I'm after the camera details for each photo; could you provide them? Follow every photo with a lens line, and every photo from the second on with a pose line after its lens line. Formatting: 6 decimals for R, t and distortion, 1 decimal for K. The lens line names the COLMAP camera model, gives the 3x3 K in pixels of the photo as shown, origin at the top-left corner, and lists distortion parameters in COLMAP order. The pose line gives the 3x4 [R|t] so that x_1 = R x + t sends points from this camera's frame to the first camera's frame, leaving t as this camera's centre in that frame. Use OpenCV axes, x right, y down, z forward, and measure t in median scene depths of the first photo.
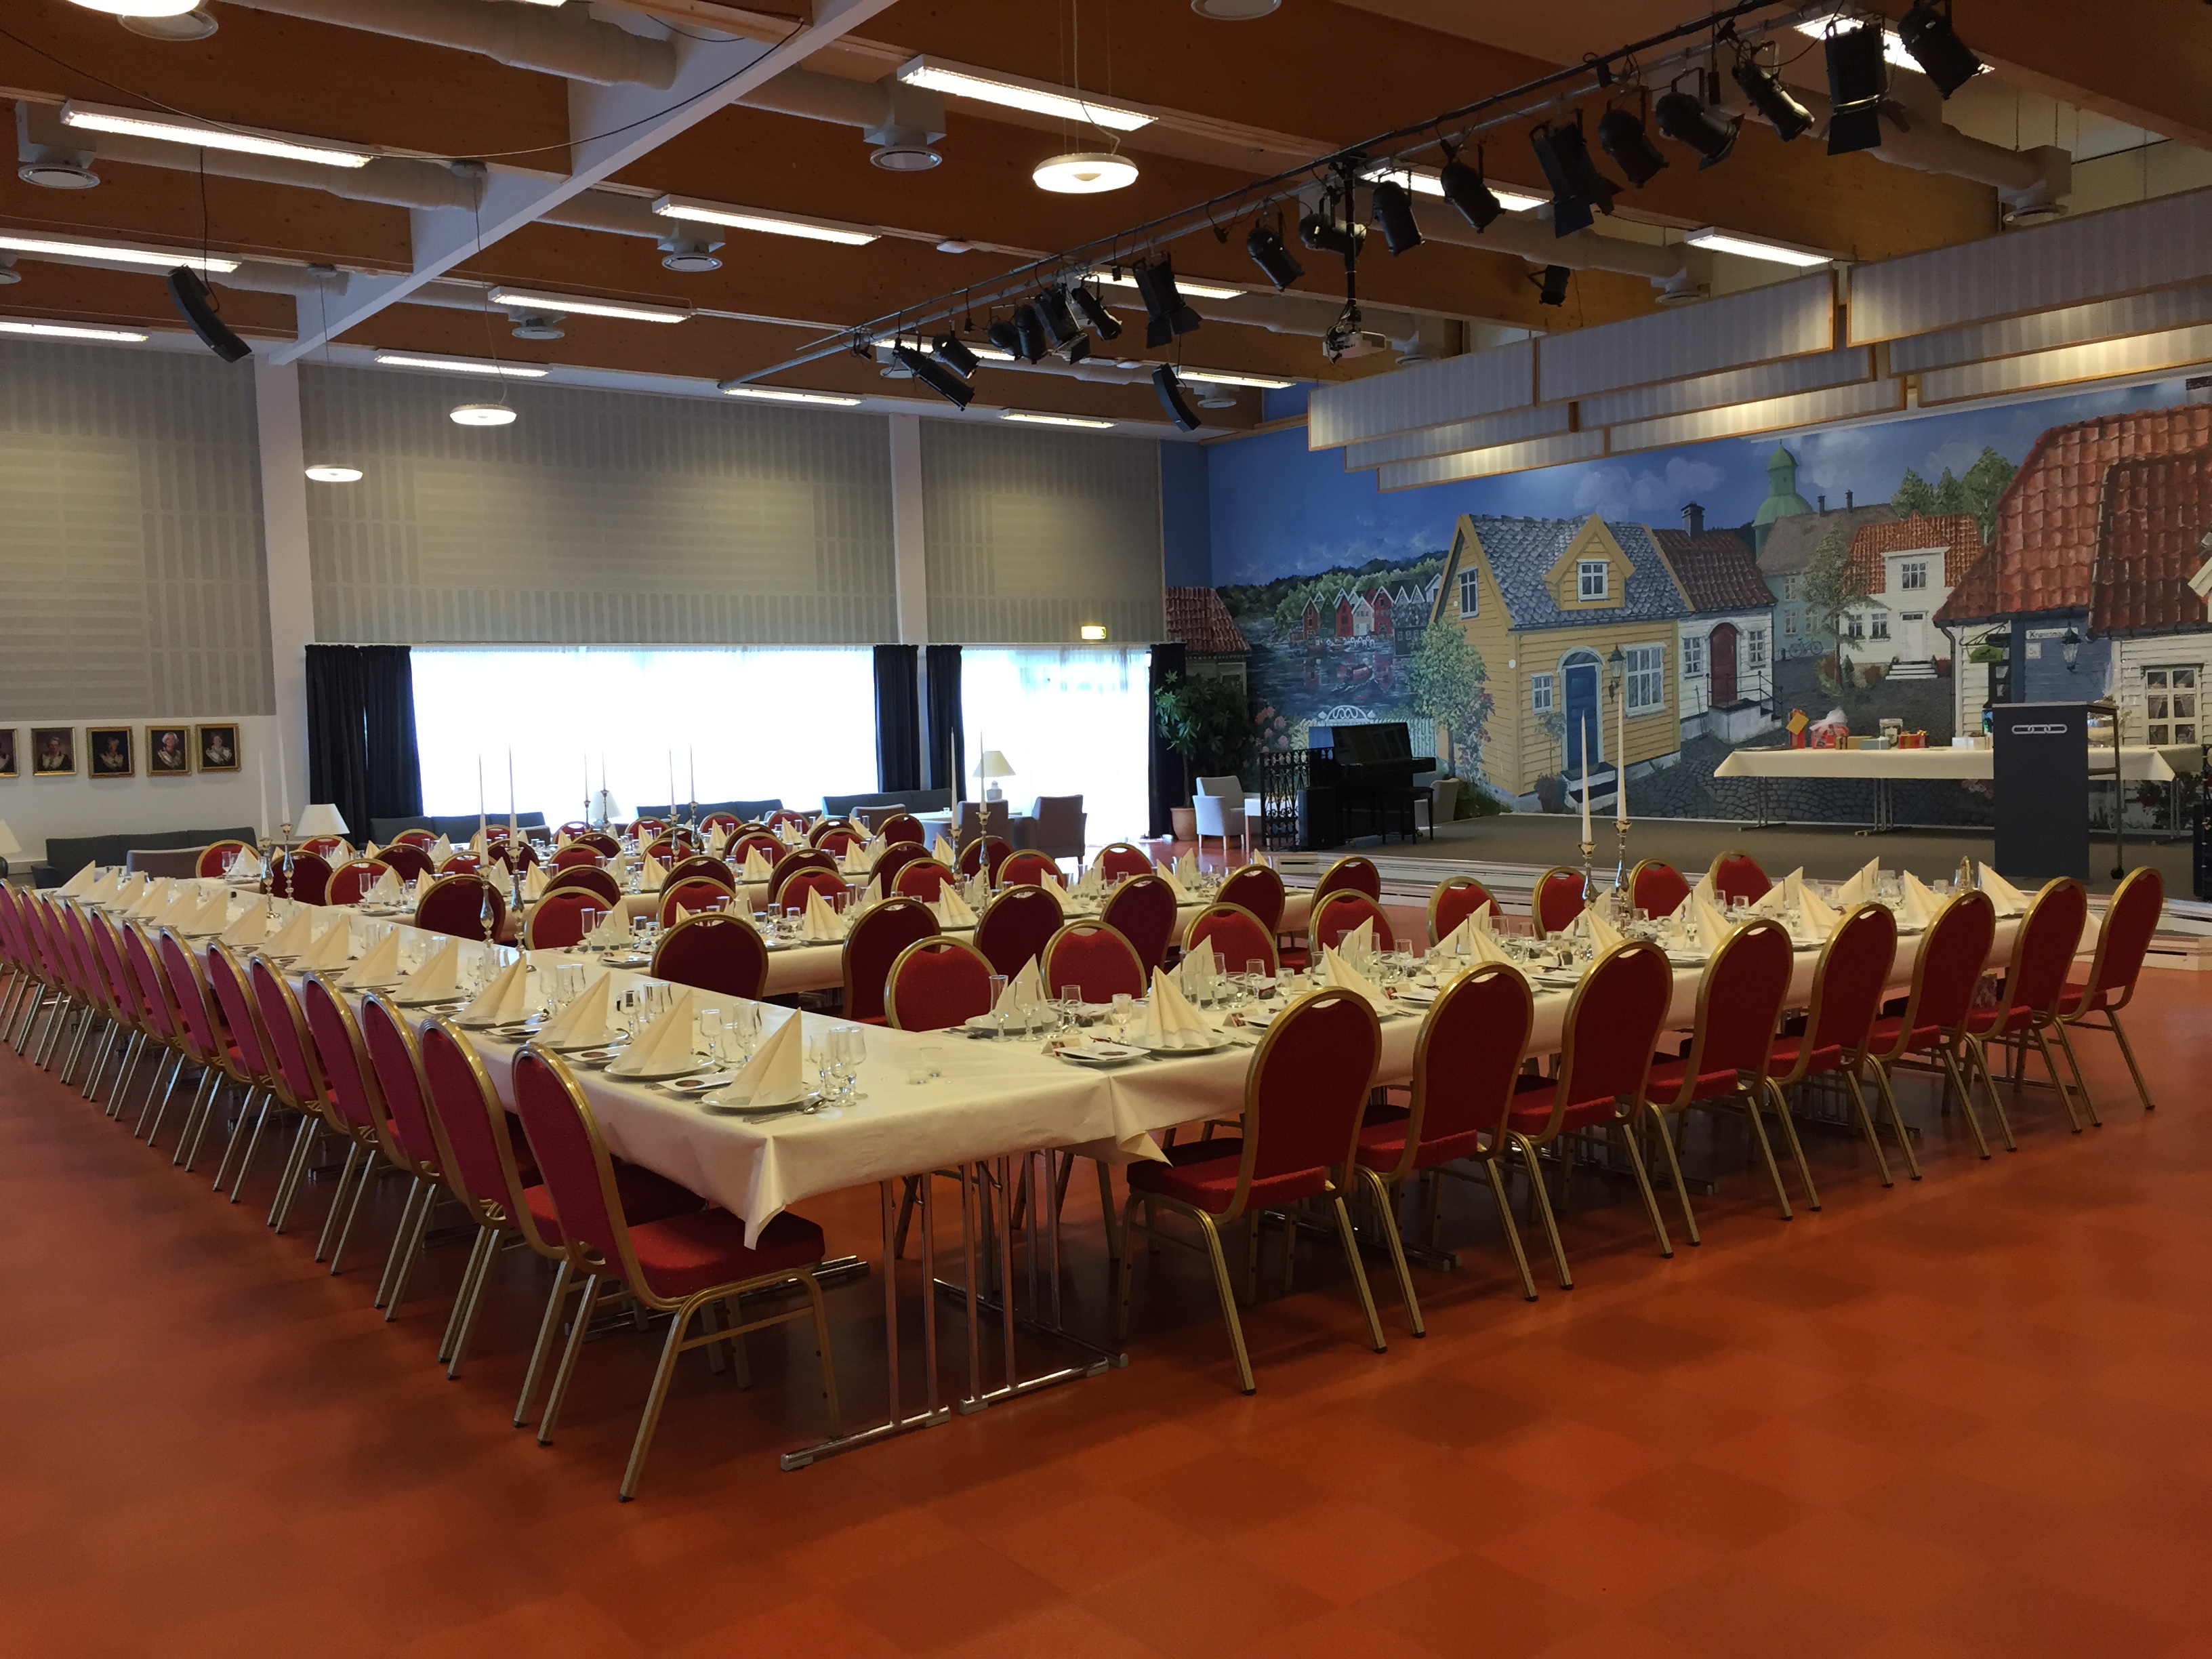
lens RADIAL K [[1865.4, 0, 1106.0], [0, 1865.4, 829.5], [0, 0, 1]] dist [0.094056, -0.142332]
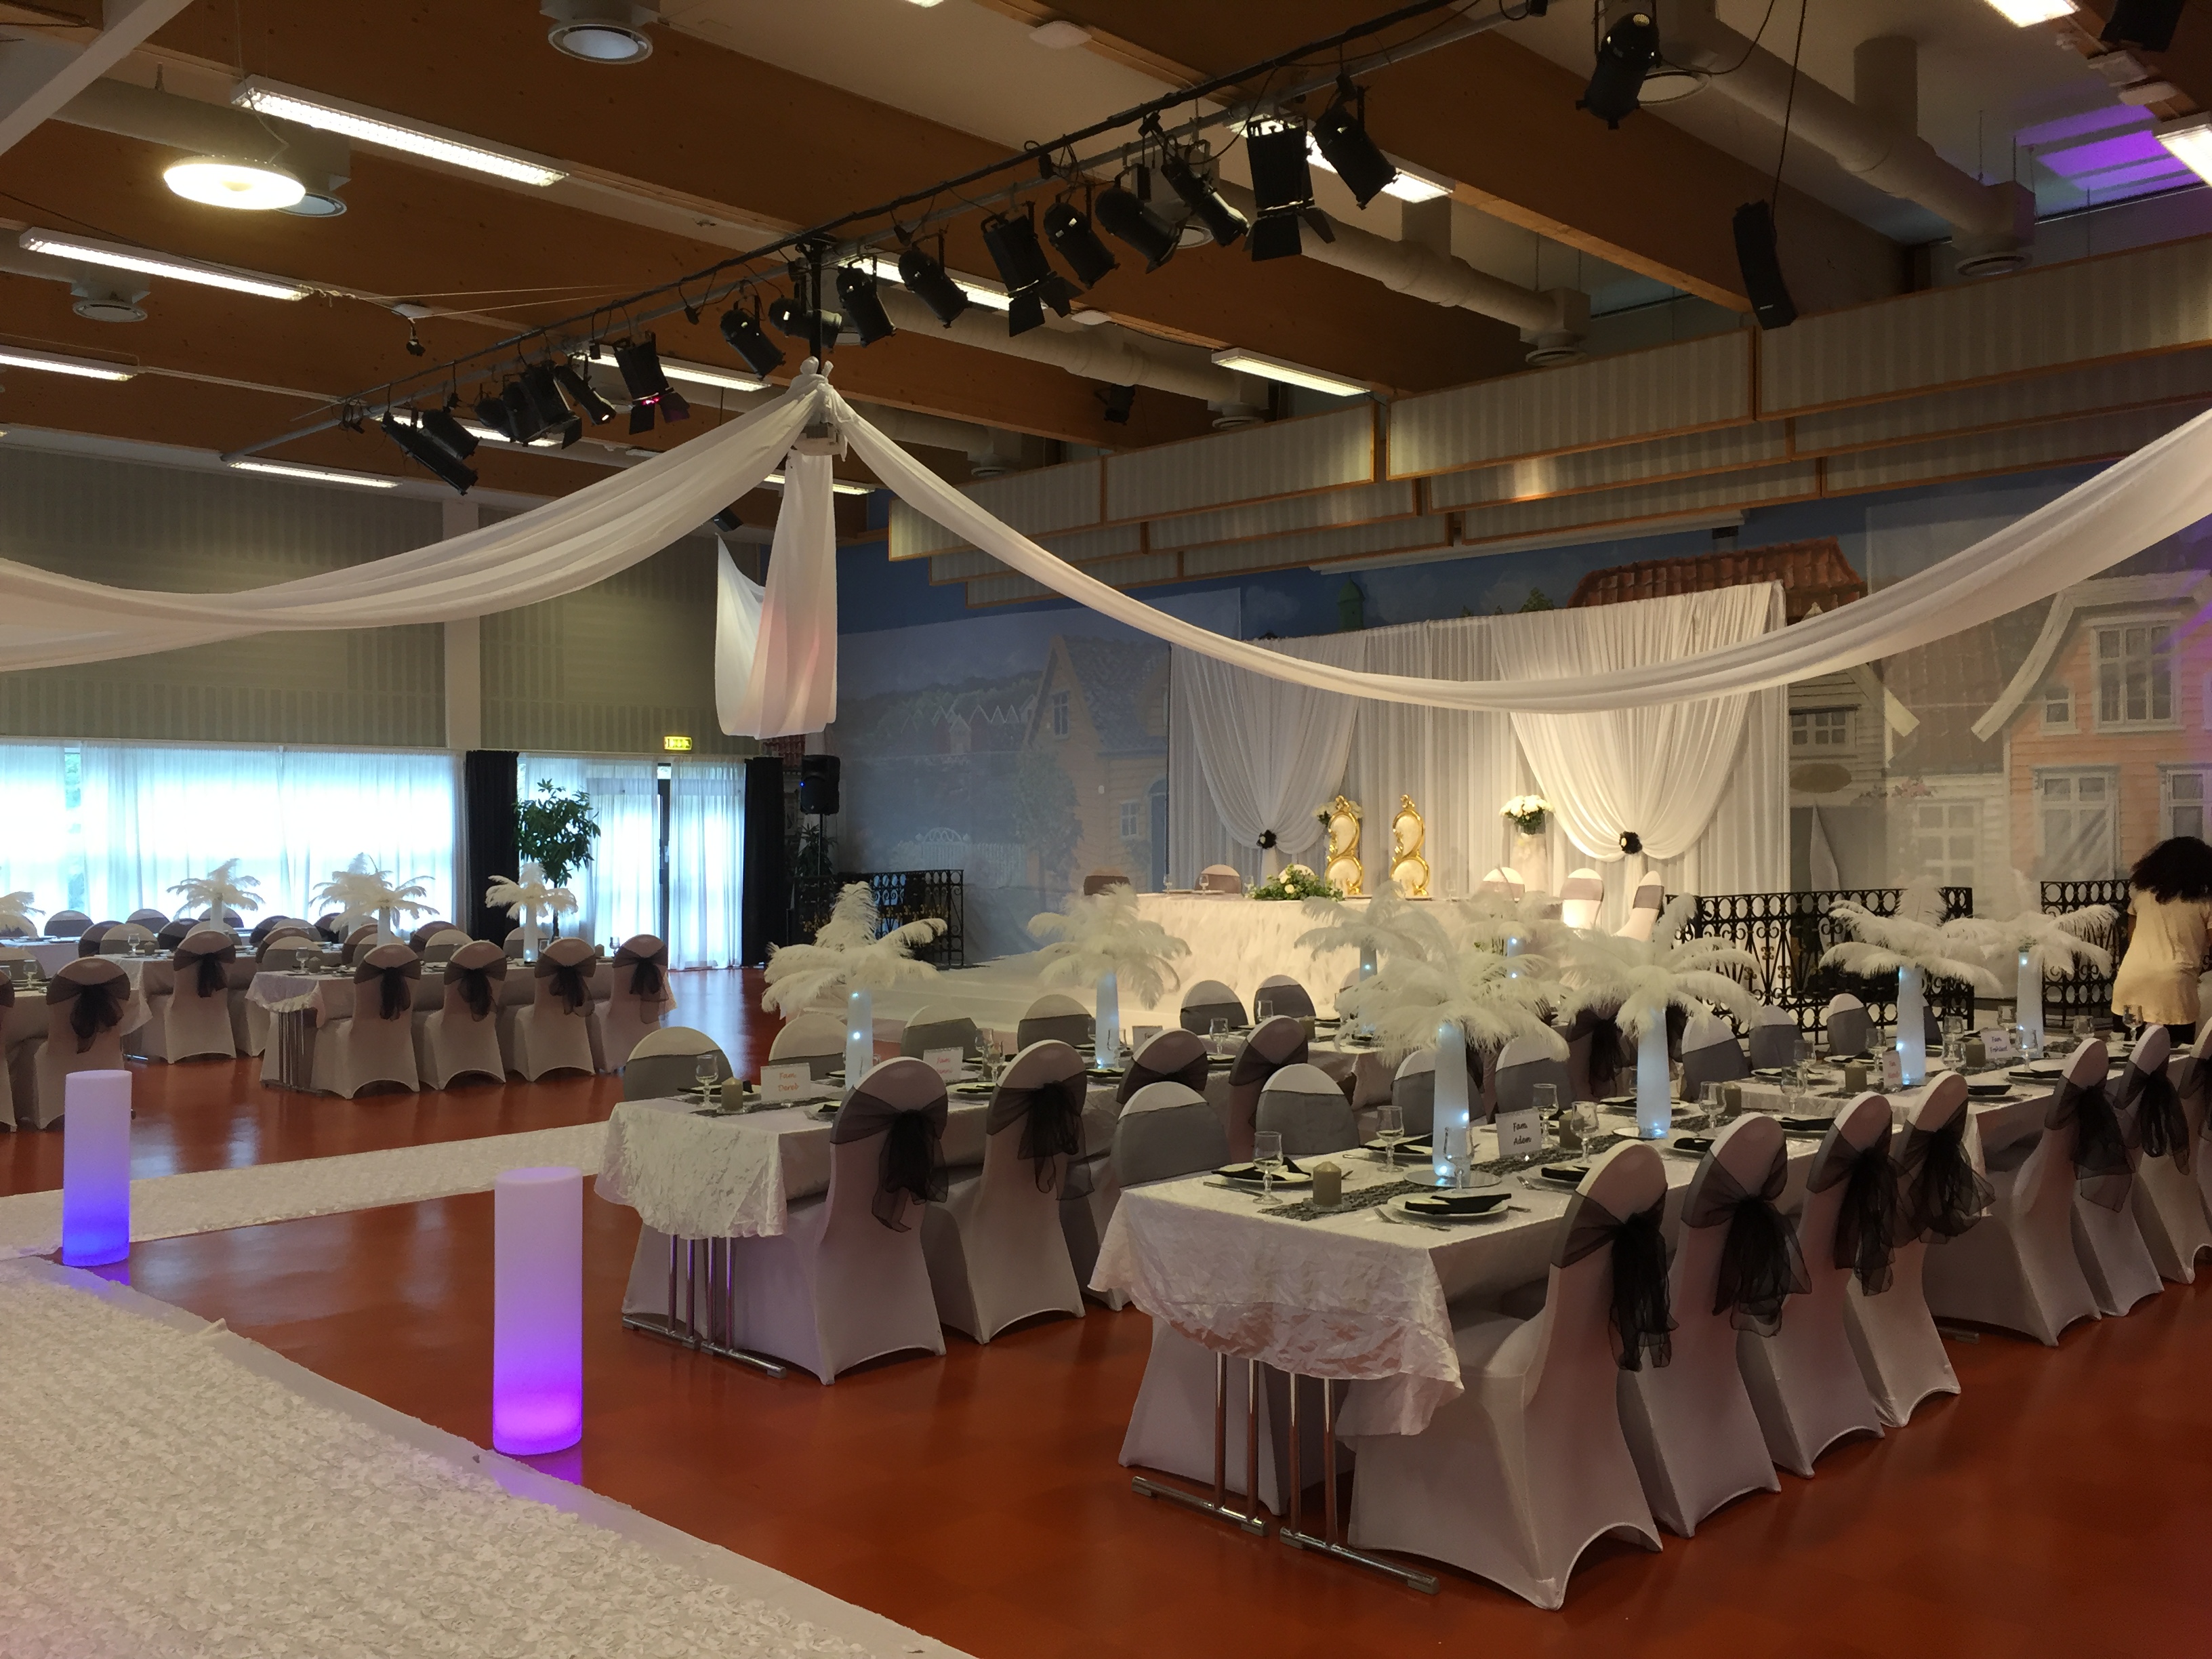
lens RADIAL K [[1878.6, 0, 1106.0], [0, 1878.6, 829.5], [0, 0, 1]] dist [0.082834, -0.118809]
pose [[0.989121, 0.024360, 0.145073, 0.084188], [-0.015254, 0.997861, -0.063559, -0.006718], [-0.146311, 0.060655, 0.987377, 0.047578]]
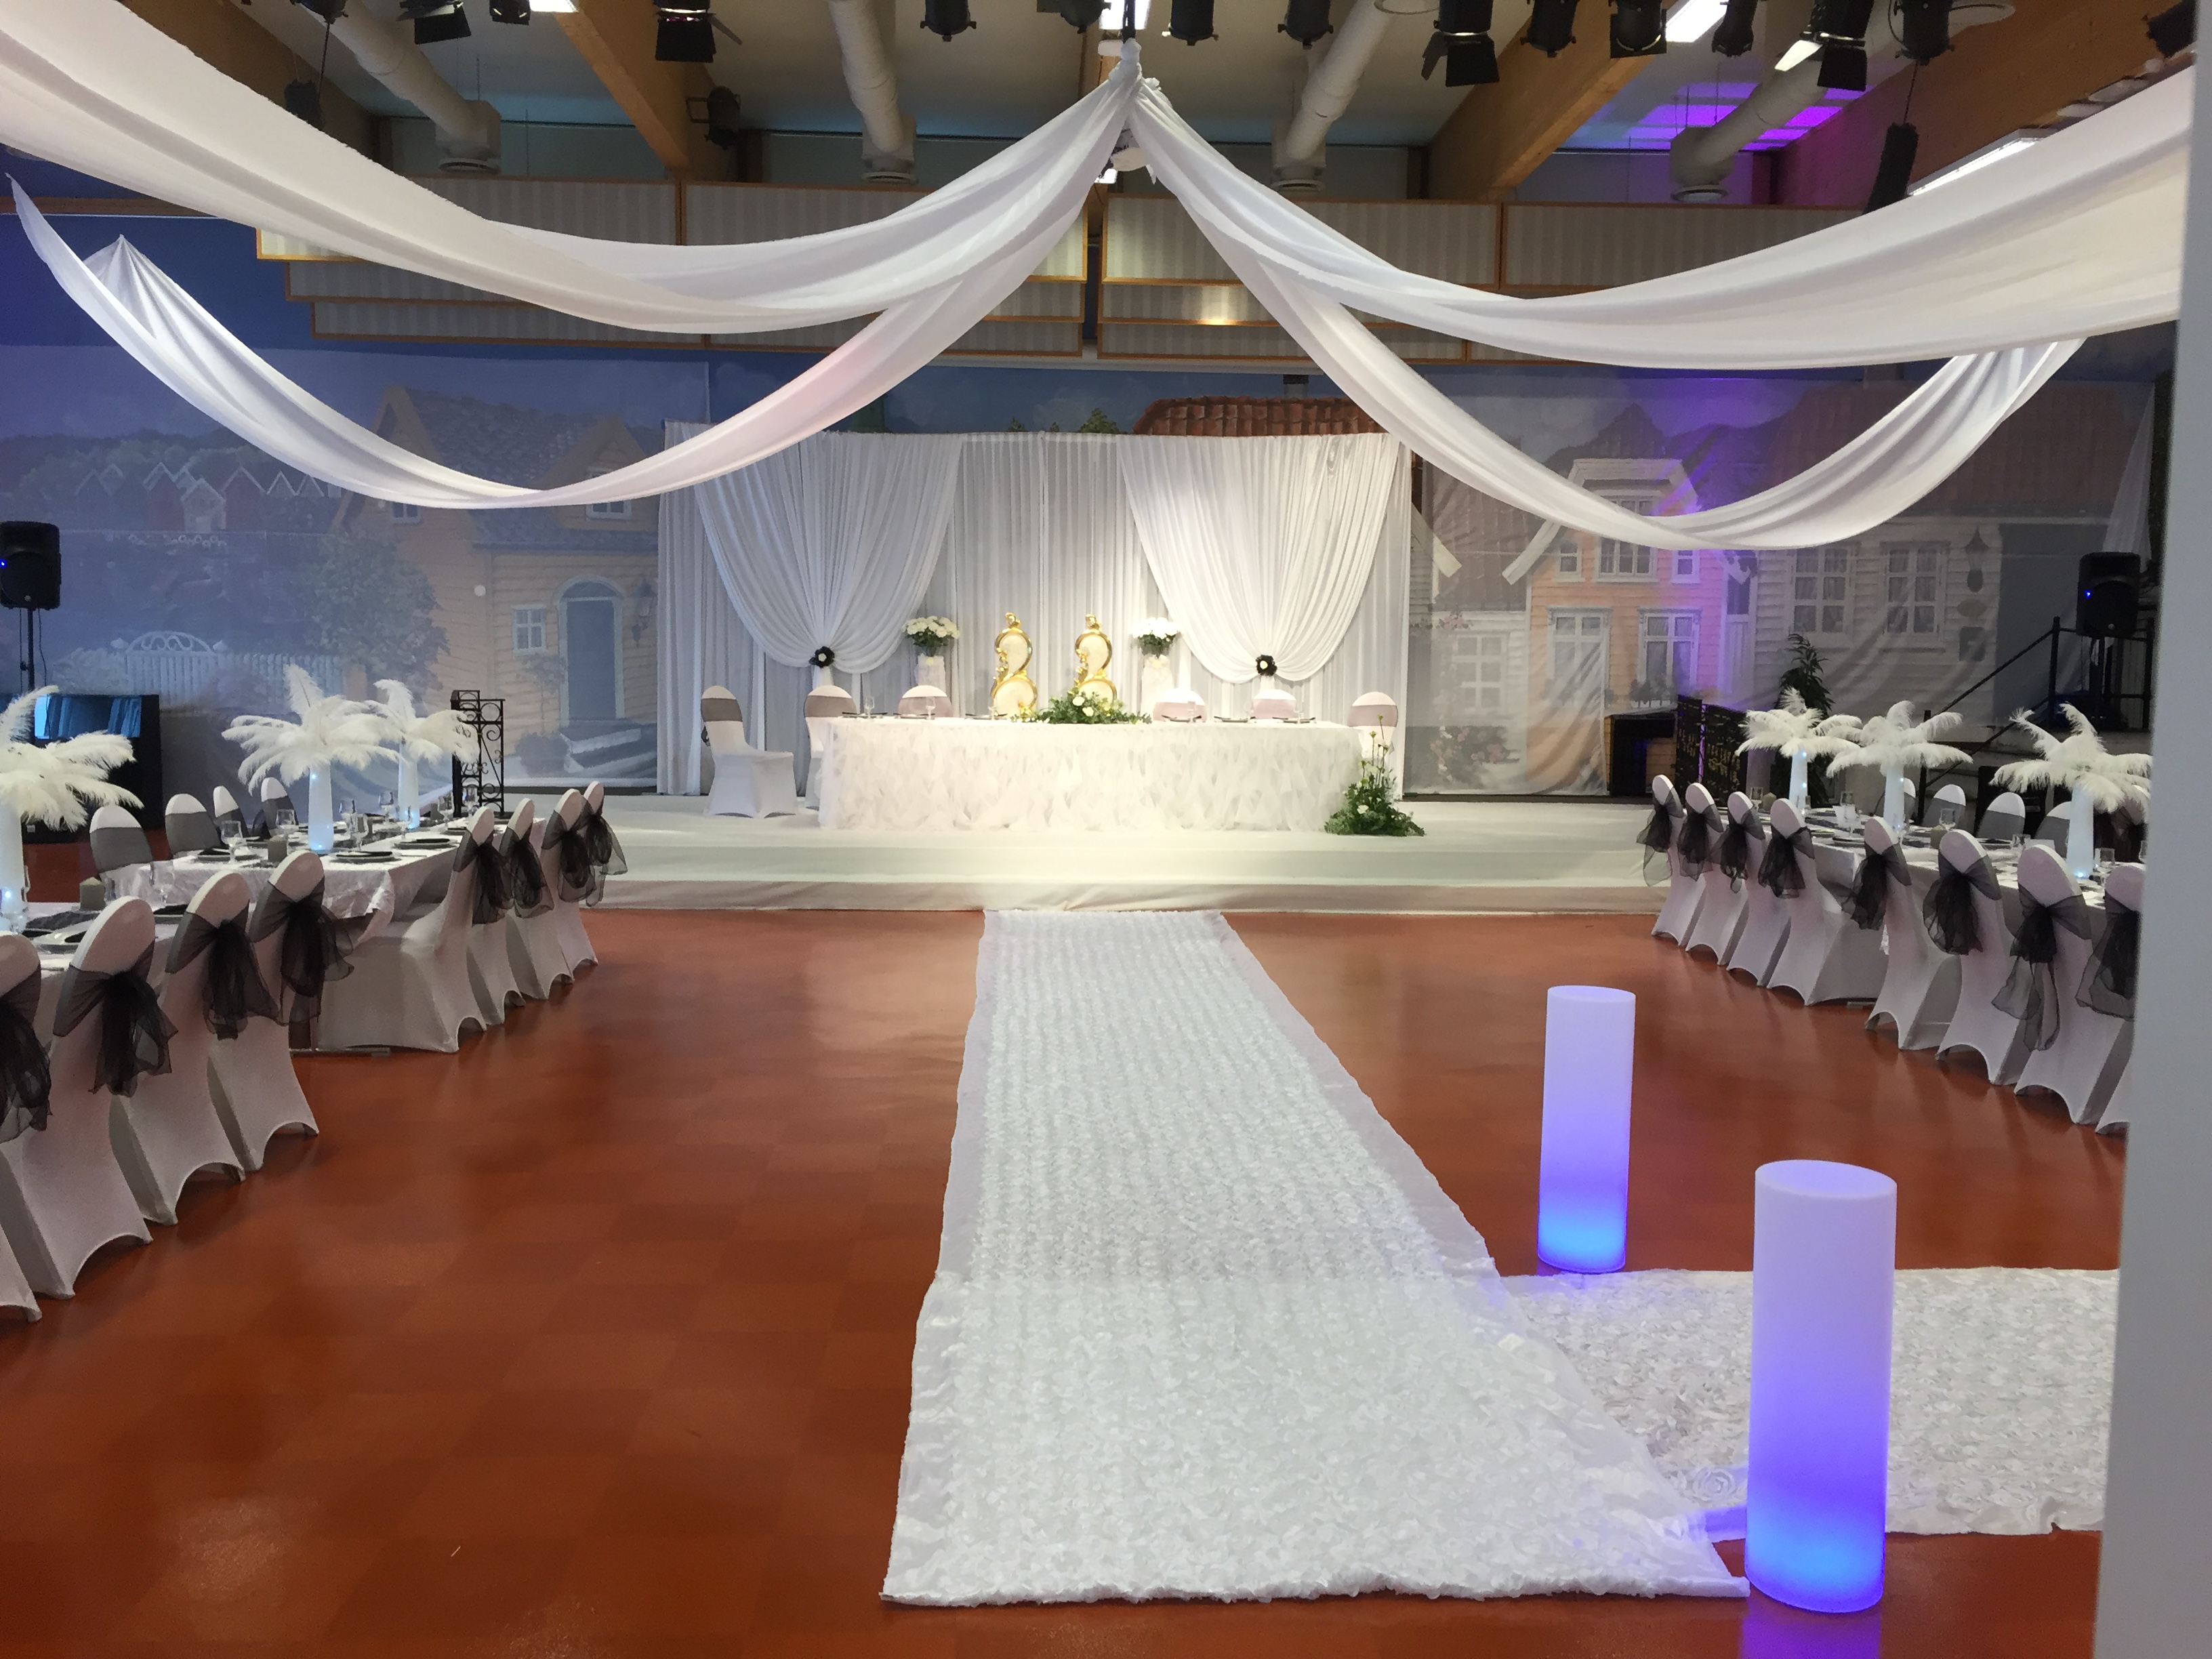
lens RADIAL K [[1878.6, 0, 1106.0], [0, 1878.6, 829.5], [0, 0, 1]] dist [0.082834, -0.118809]
pose [[0.575168, -0.039114, 0.817100, -0.299870], [0.019928, 0.999230, 0.033805, -0.010994], [-0.817793, -0.003161, 0.575504, 0.354343]]
